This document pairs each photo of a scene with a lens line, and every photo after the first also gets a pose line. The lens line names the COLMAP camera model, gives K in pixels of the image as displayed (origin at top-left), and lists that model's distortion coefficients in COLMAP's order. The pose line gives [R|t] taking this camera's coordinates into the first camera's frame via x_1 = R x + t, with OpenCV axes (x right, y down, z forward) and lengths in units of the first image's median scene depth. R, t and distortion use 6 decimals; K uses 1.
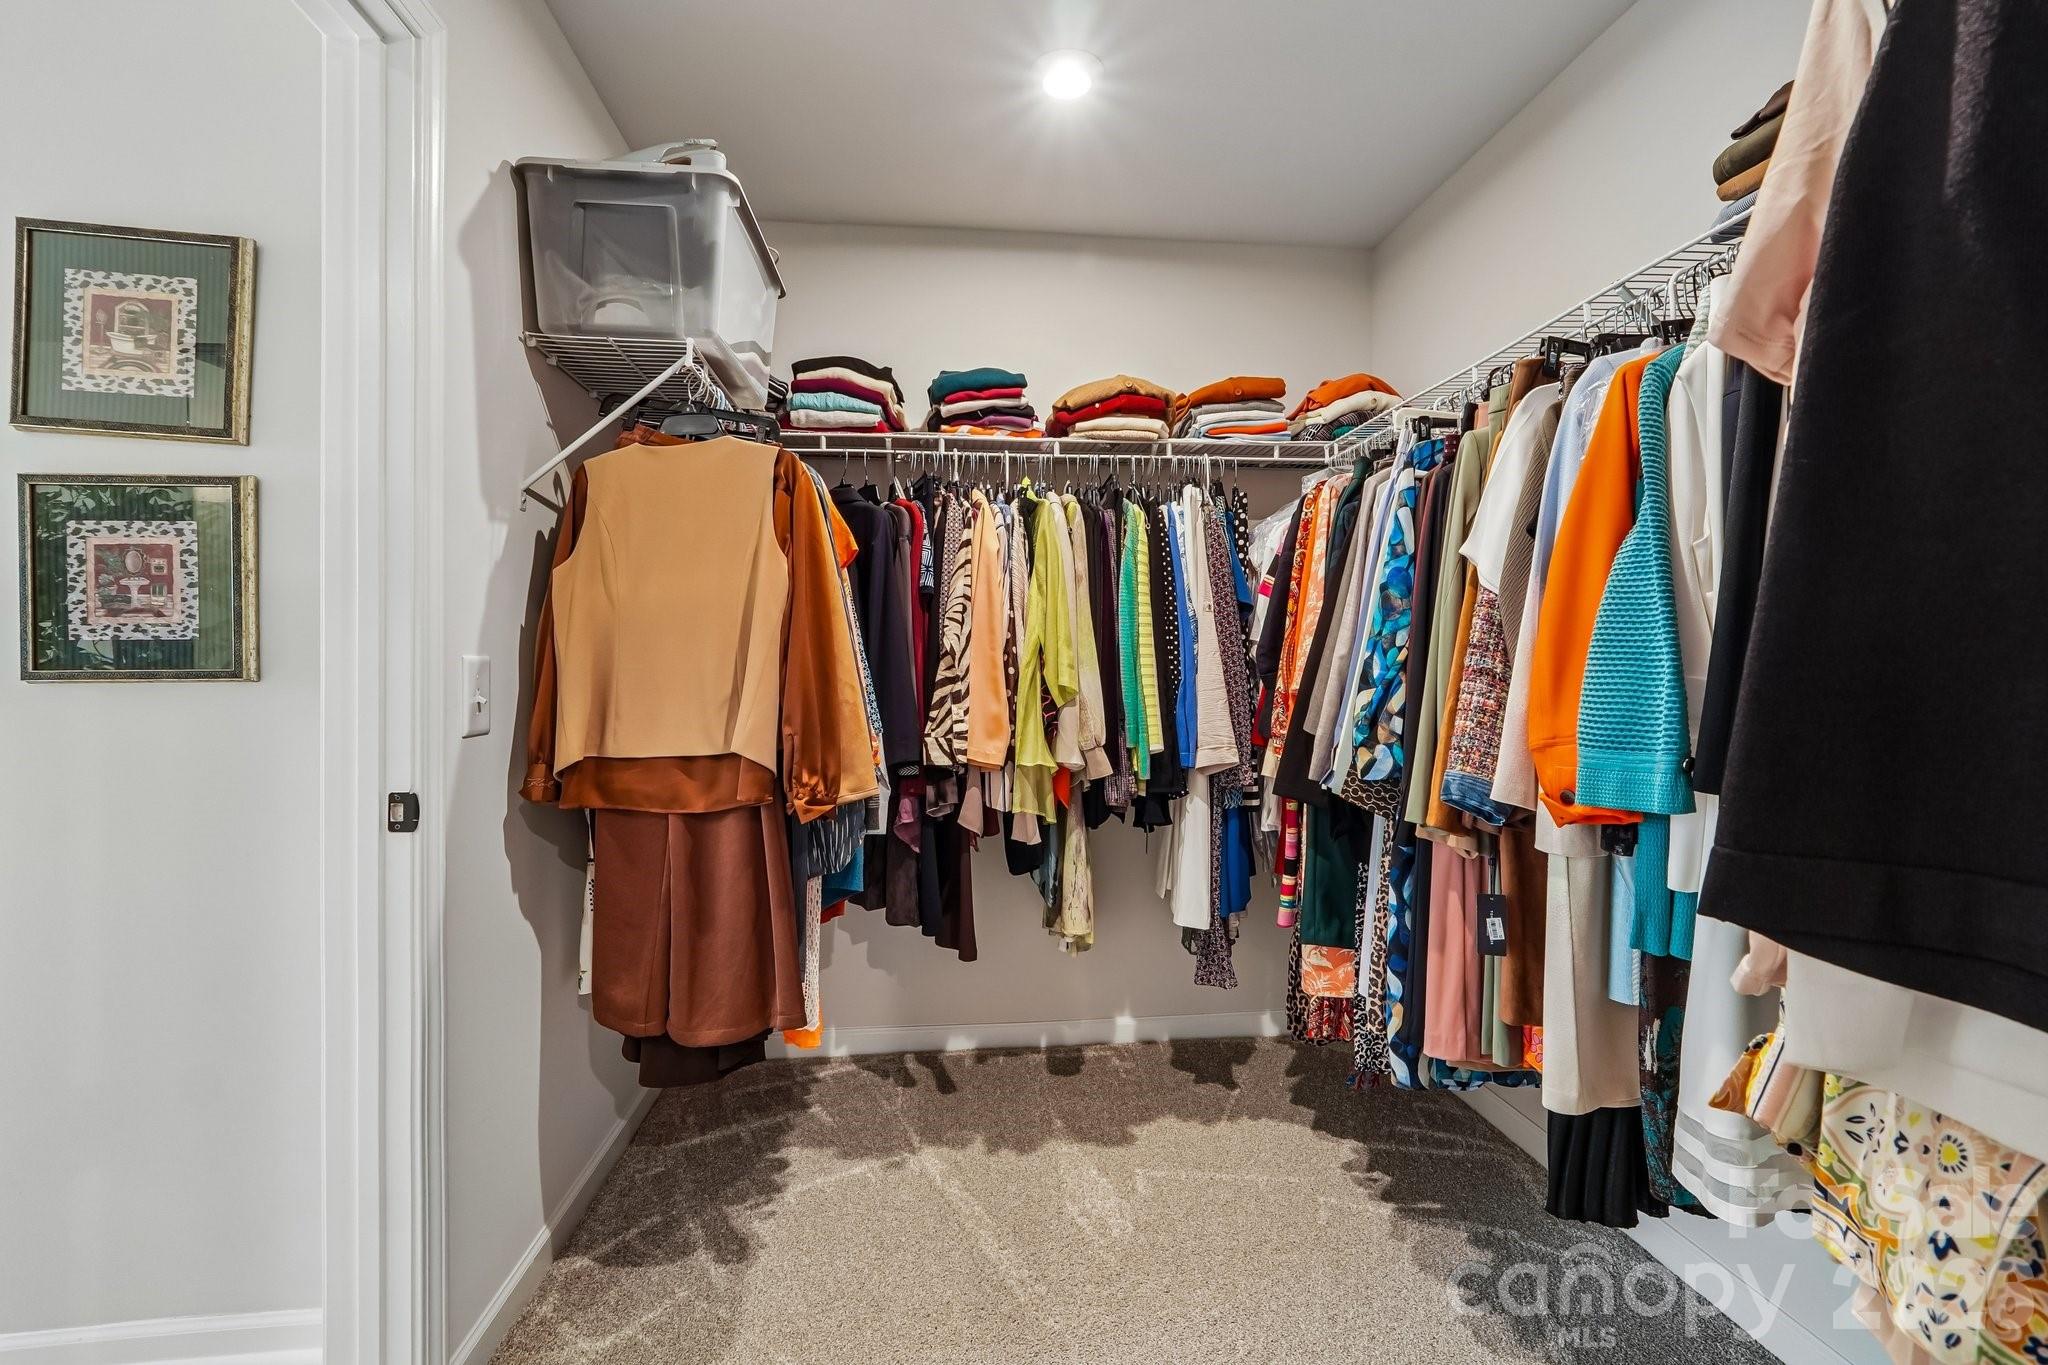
lens RADIAL K [[872.8, 0, 1024.4], [0, 872.8, 690.6], [0, 0, 1]] dist [-0.004164, 0.000905]
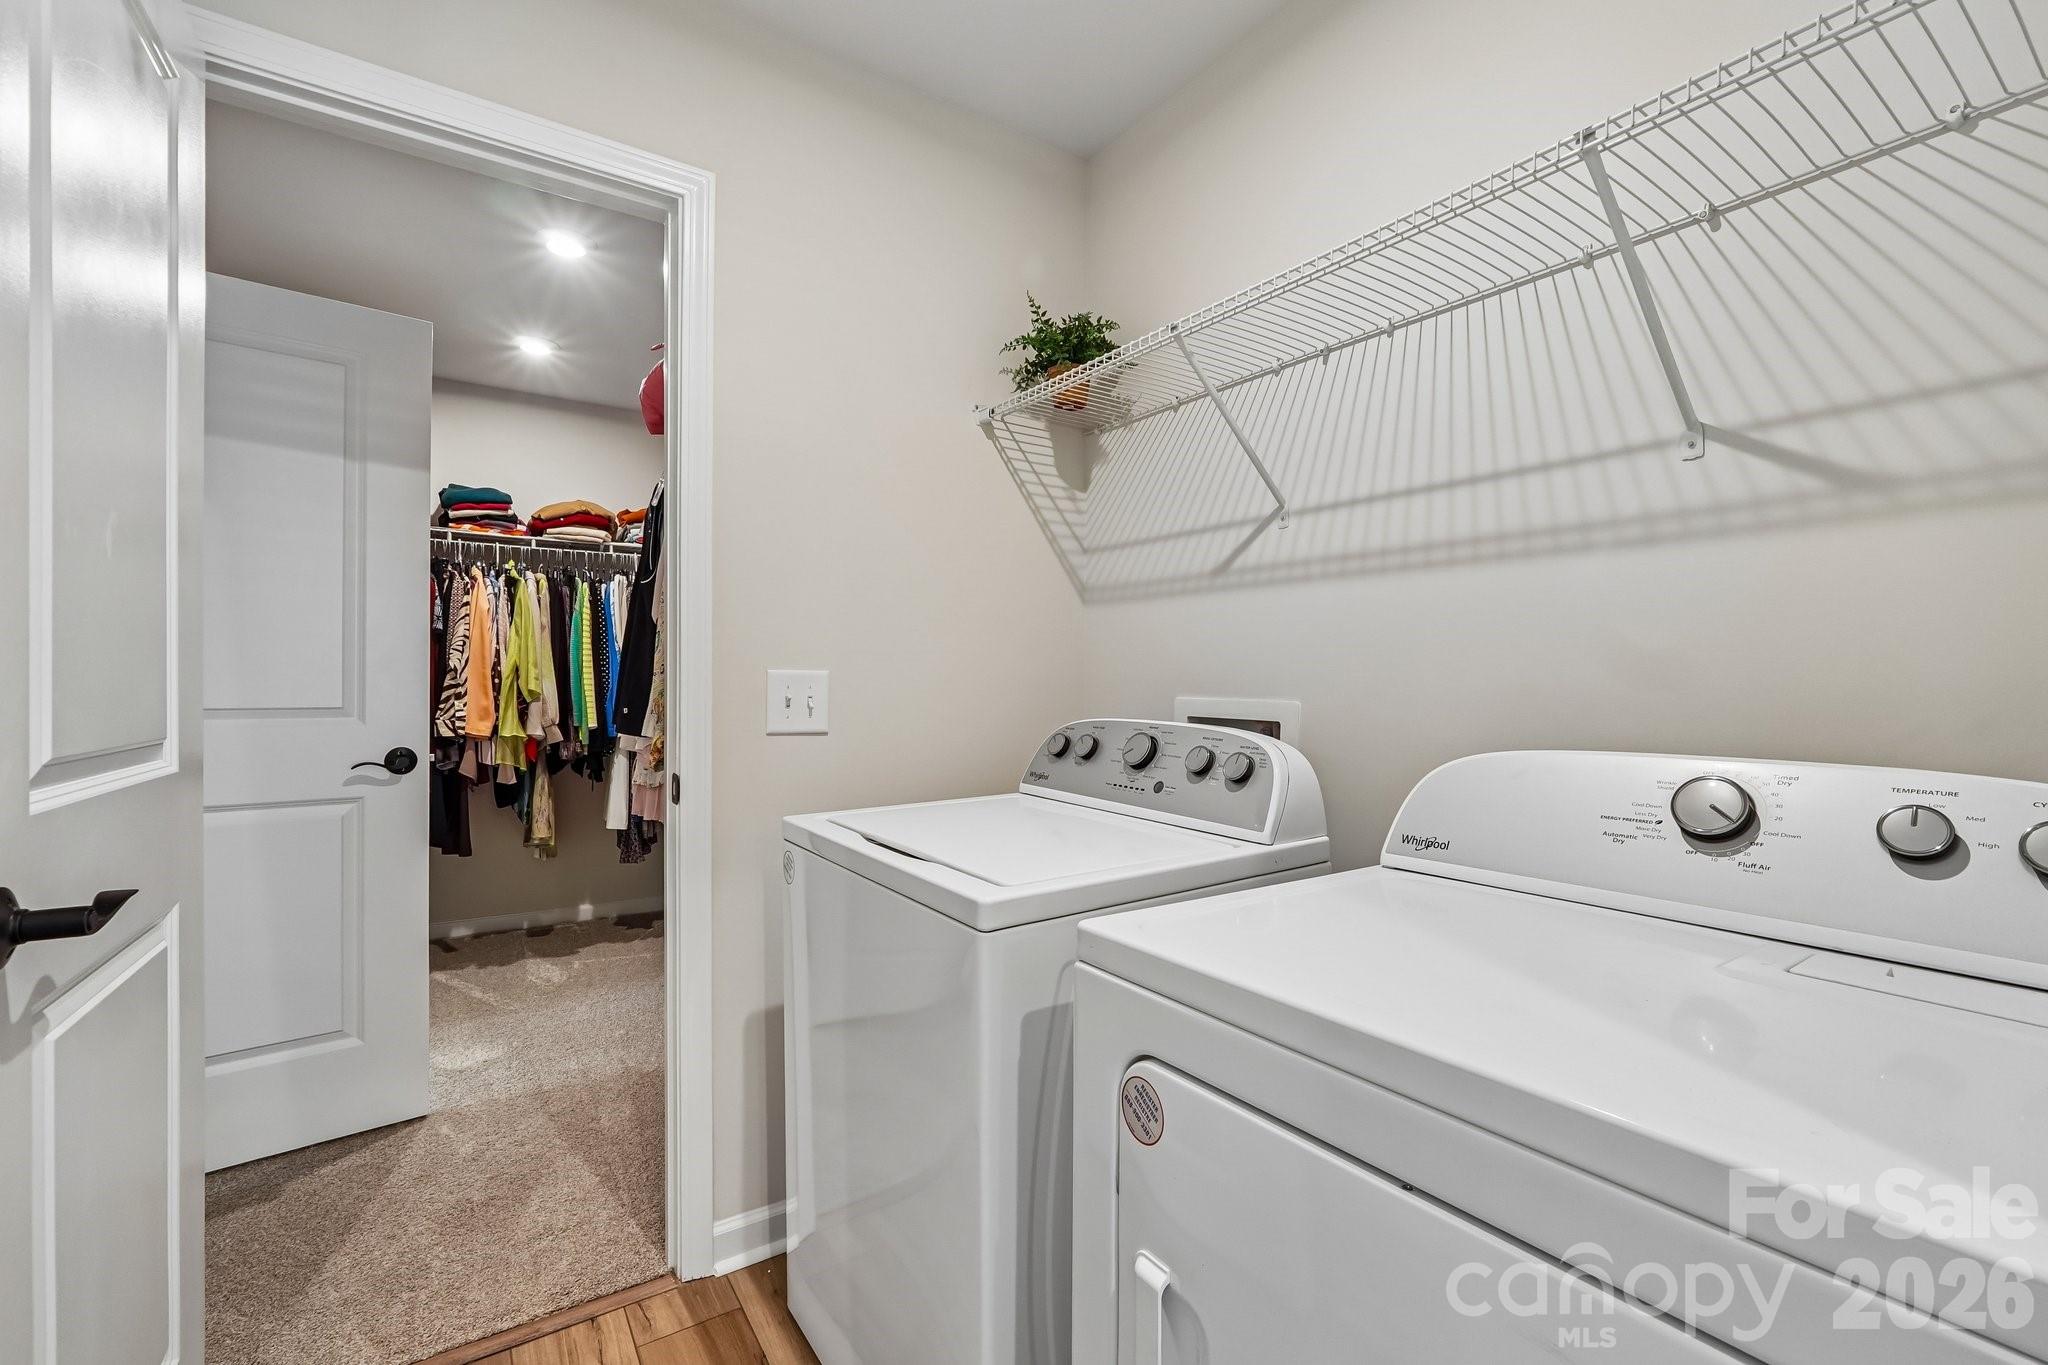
lens RADIAL K [[872.8, 0, 1009.1], [0, 872.8, 688.9], [0, 0, 1]] dist [-0.004164, 0.000905]
pose [[0.889337, 0.002966, 0.457244, 0.092309], [0.009062, 0.999668, -0.024109, 0.040882], [-0.457163, 0.025585, 0.889015, -0.916729]]
